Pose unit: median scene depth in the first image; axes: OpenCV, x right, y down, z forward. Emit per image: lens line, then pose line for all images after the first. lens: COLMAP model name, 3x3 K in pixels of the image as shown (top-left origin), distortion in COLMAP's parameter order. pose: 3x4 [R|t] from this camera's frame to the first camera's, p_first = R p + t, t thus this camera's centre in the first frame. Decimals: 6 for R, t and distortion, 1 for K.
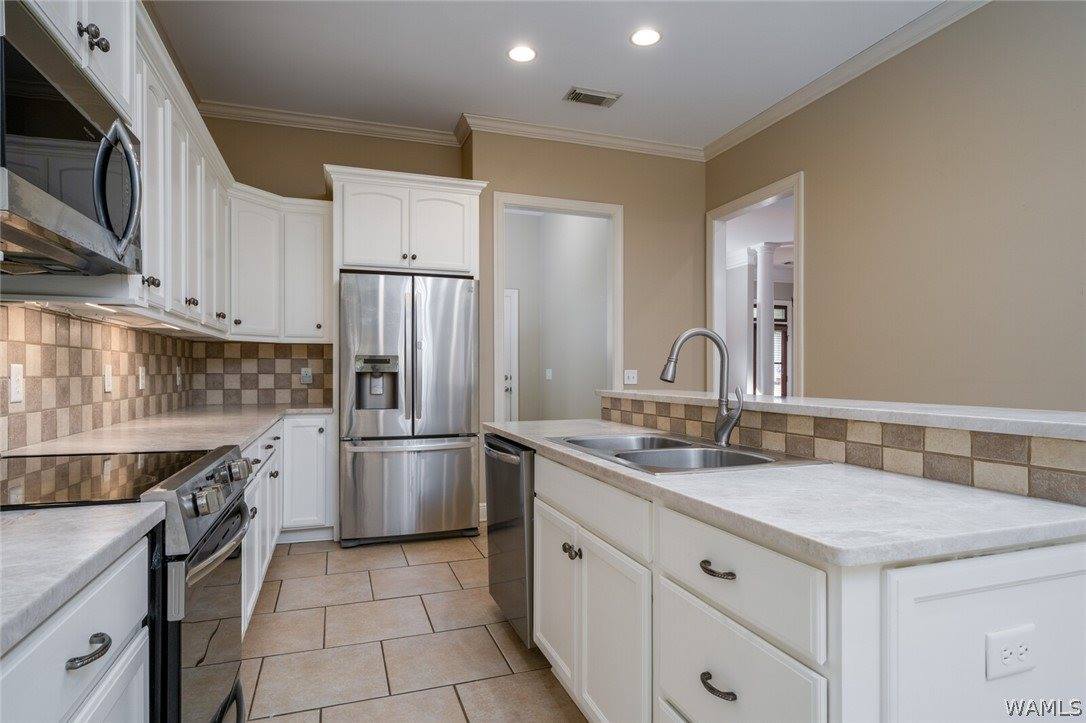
lens RADIAL K [[595.0, 0, 545.9], [0, 595.0, 369.4], [0, 0, 1]] dist [0.005747, 0.000696]
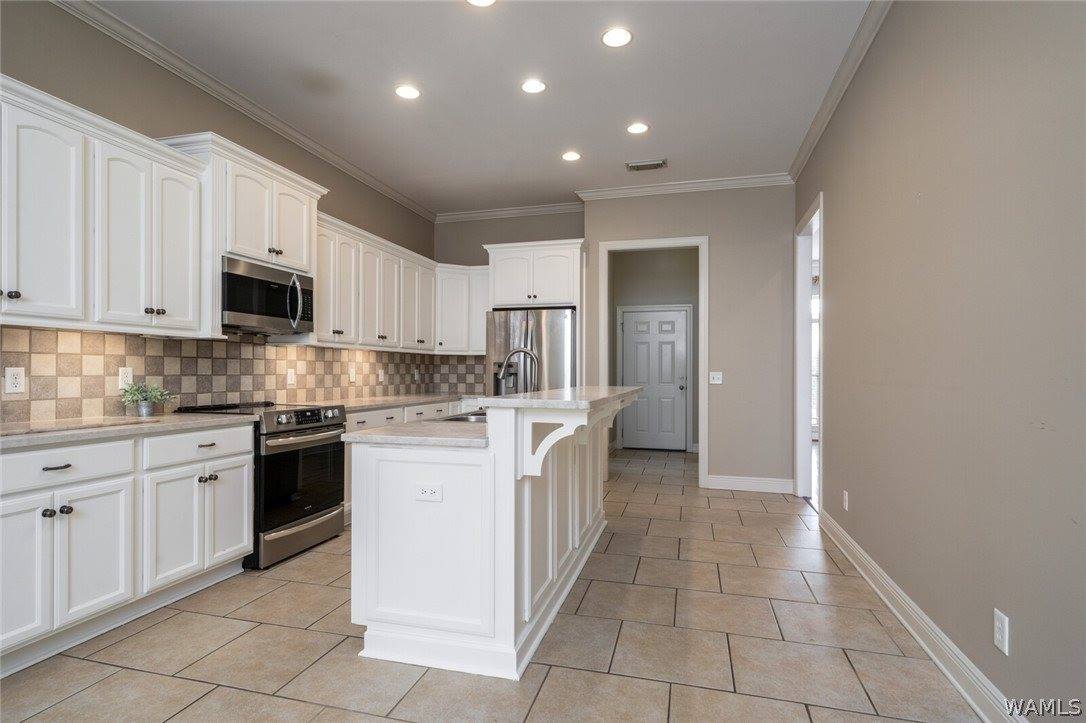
lens RADIAL K [[552.9, 0, 546.2], [0, 552.9, 365.2], [0, 0, 1]] dist [0.003001, 0.000324]
pose [[0.826676, -0.005101, -0.562655, 0.638549], [-0.000542, 0.999951, -0.009862, -0.001629], [0.562678, 0.008458, 0.826633, -0.150165]]
